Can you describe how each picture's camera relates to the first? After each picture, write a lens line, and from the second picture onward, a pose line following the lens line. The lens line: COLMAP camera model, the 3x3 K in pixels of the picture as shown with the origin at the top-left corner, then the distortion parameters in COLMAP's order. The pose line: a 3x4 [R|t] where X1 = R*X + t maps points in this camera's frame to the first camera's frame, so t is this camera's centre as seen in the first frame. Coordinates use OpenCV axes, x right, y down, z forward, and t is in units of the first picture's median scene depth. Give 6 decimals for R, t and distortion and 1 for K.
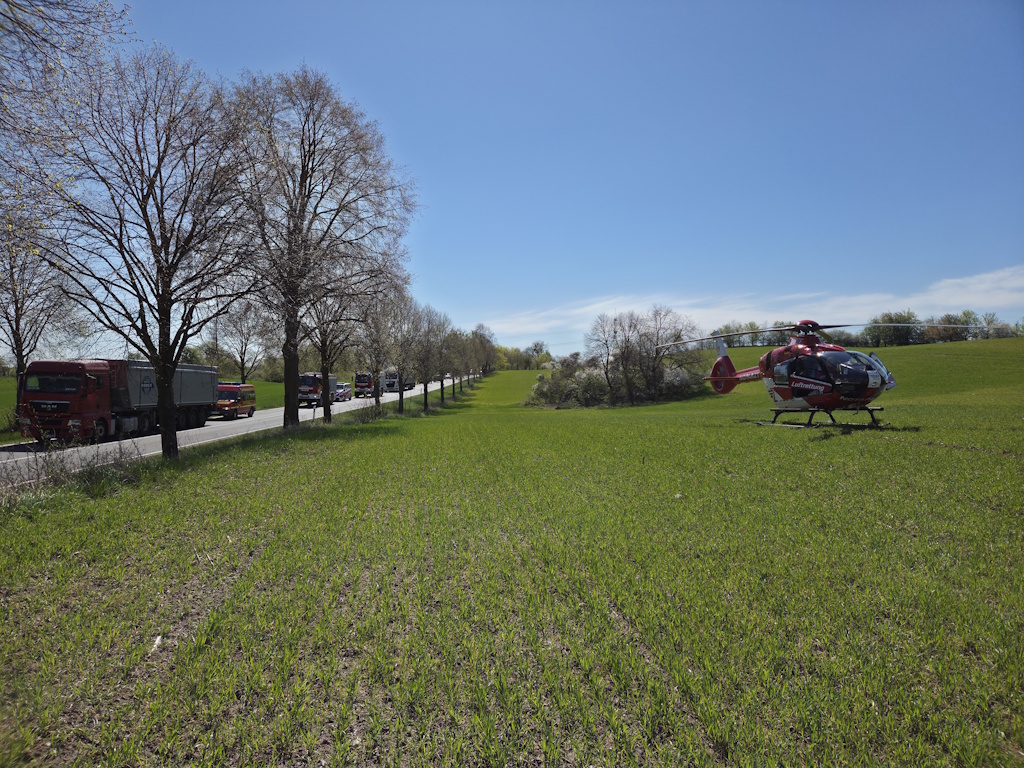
lens RADIAL K [[654.7, 0, 512.0], [0, 654.7, 384.0], [0, 0, 1]] dist [0.049187, -0.000374]
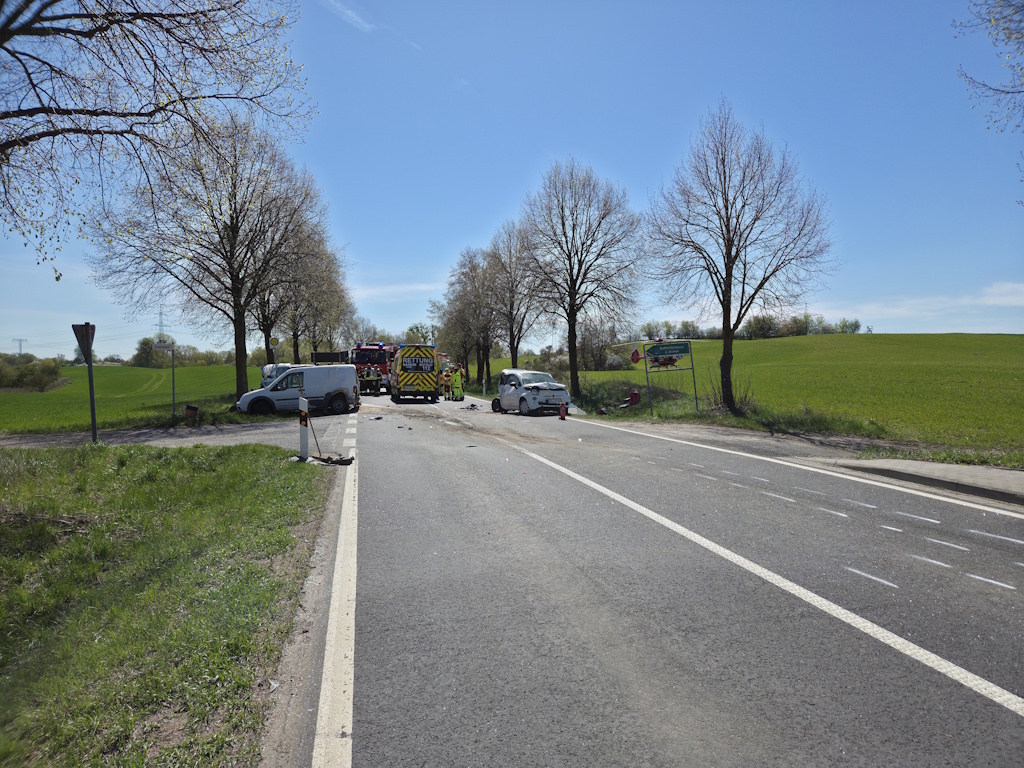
lens RADIAL K [[703.2, 0, 523.7], [0, 703.2, 403.3], [0, 0, 1]] dist [0.044357, -0.001378]
pose [[0.991730, -0.014999, 0.127461, -0.174752], [0.009896, 0.999128, 0.040572, 0.019487], [-0.127958, -0.038975, 0.991013, -0.627850]]
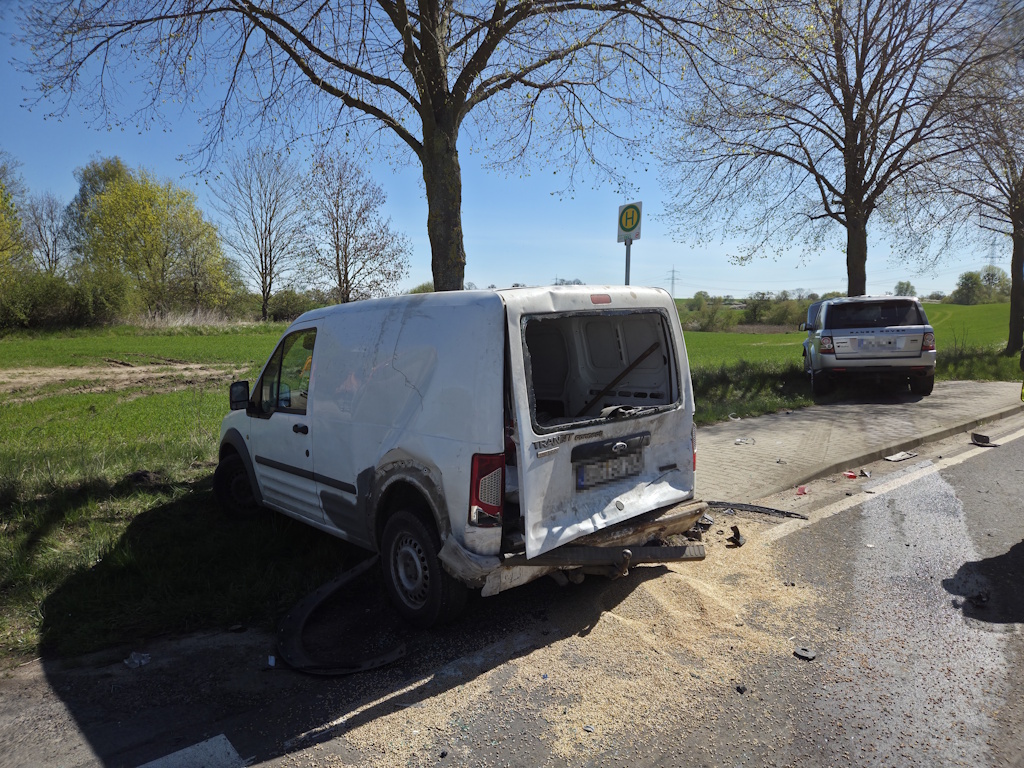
lens RADIAL K [[689.4, 0, 512.0], [0, 689.4, 384.0], [0, 0, 1]] dist [0.080589, -0.080820]
pose [[0.576777, 0.086972, -0.812259, -0.177298], [-0.007816, 0.994858, 0.100974, 0.015473], [0.816864, -0.051891, 0.574491, -0.282842]]
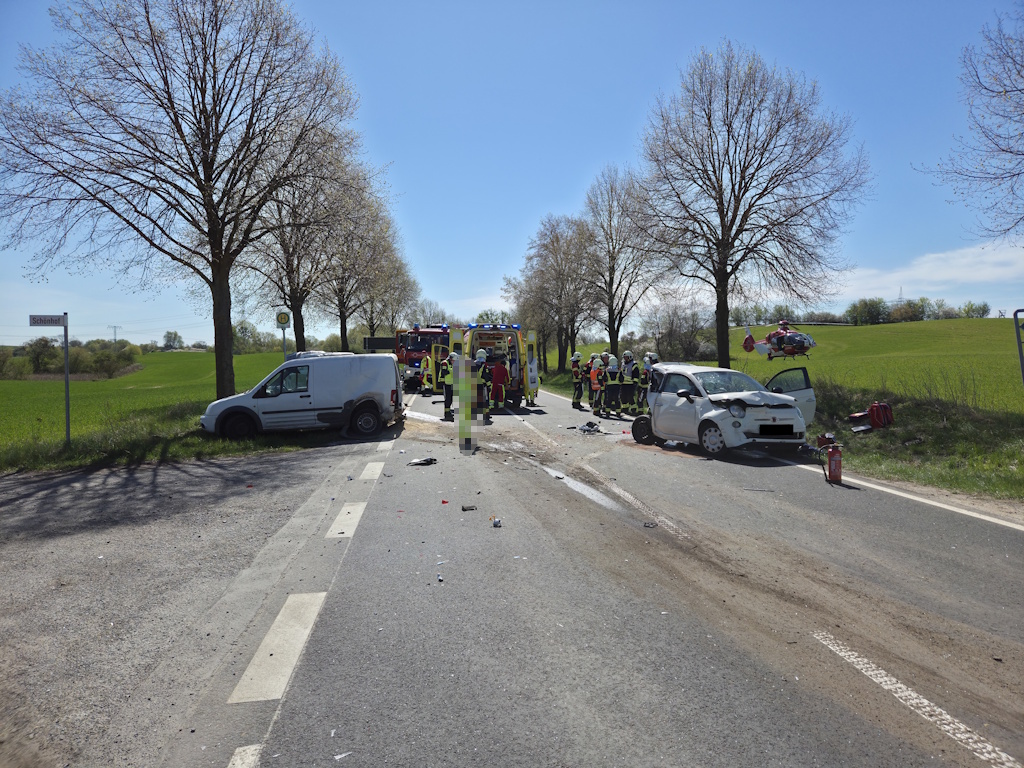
lens RADIAL K [[689.4, 0, 512.0], [0, 689.4, 384.0], [0, 0, 1]] dist [0.080589, -0.080820]
pose [[0.999859, -0.004347, 0.016191, -0.181685], [0.003839, 0.999504, 0.031262, 0.016263], [-0.016319, -0.031195, 0.999380, -0.469257]]
